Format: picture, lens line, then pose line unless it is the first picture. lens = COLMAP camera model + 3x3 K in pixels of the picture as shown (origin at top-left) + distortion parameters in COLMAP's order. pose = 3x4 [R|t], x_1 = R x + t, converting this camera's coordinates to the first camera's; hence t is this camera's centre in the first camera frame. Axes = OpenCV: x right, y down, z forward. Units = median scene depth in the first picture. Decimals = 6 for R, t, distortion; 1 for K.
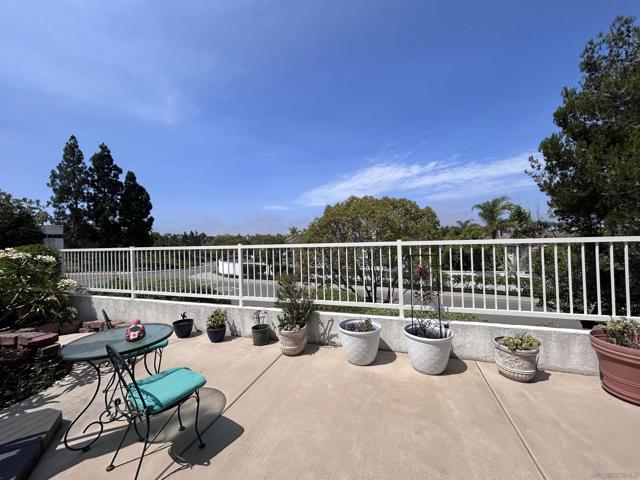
lens RADIAL K [[255.4, 0, 320.0], [0, 255.4, 240.0], [0, 0, 1]] dist [0.001175, 0.000503]
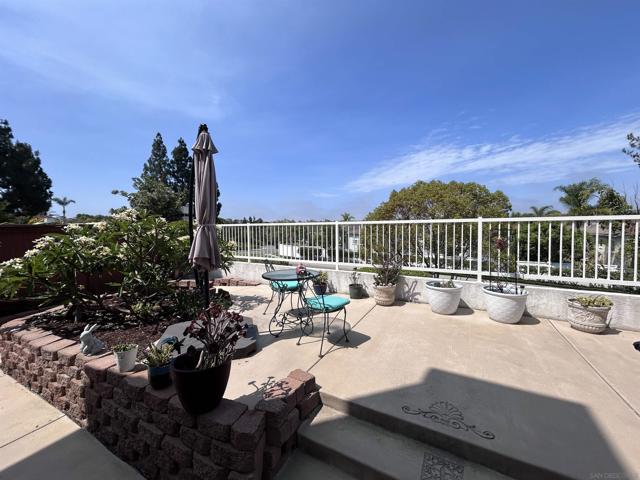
lens RADIAL K [[255.4, 0, 320.0], [0, 255.4, 240.0], [0, 0, 1]] dist [0.001175, 0.000503]
pose [[0.981251, 0.026378, -0.190922, -0.056311], [-0.016384, 0.998421, 0.053738, 0.015995], [0.192038, -0.049602, 0.980133, -0.091855]]
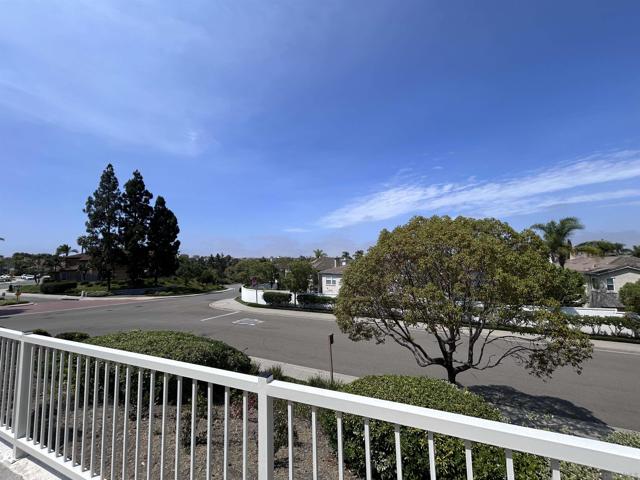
lens RADIAL K [[259.6, 0, 320.0], [0, 259.6, 240.0], [0, 0, 1]] dist [-0.001995, -0.000039]
pose [[0.995844, -0.007264, -0.090783, -0.073720], [-0.000446, 0.996413, -0.084624, -0.037867], [0.091072, 0.084313, 0.992269, 0.231916]]
